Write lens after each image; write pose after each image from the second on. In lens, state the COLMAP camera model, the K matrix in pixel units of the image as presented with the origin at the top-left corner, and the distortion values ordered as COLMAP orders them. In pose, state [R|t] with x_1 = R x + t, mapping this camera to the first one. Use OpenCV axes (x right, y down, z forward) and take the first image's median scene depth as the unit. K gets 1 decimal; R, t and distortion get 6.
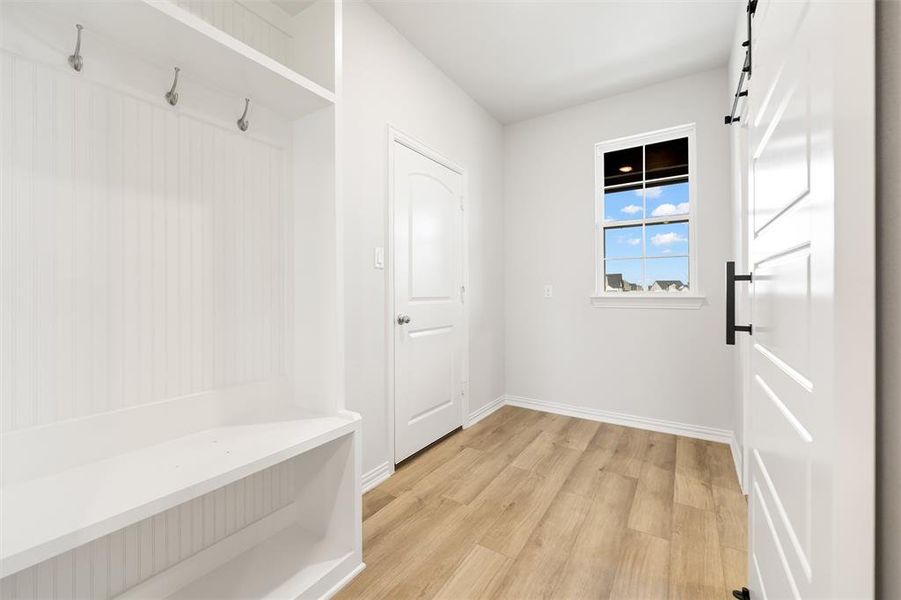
lens RADIAL K [[369.0, 0, 453.3], [0, 369.0, 299.3], [0, 0, 1]] dist [0.000853, -0.000104]
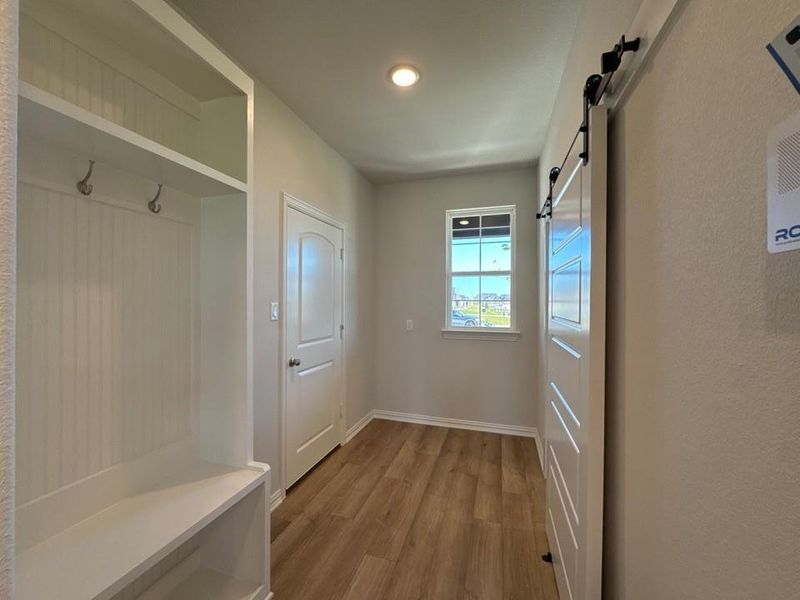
lens RADIAL K [[325.1, 0, 399.9], [0, 325.1, 302.1], [0, 0, 1]] dist [-0.001965, -0.000096]
pose [[0.963620, 0.008676, 0.267136, -0.092692], [-0.009881, 0.999946, 0.003166, -0.142531], [-0.267094, -0.005691, 0.963654, -0.060429]]
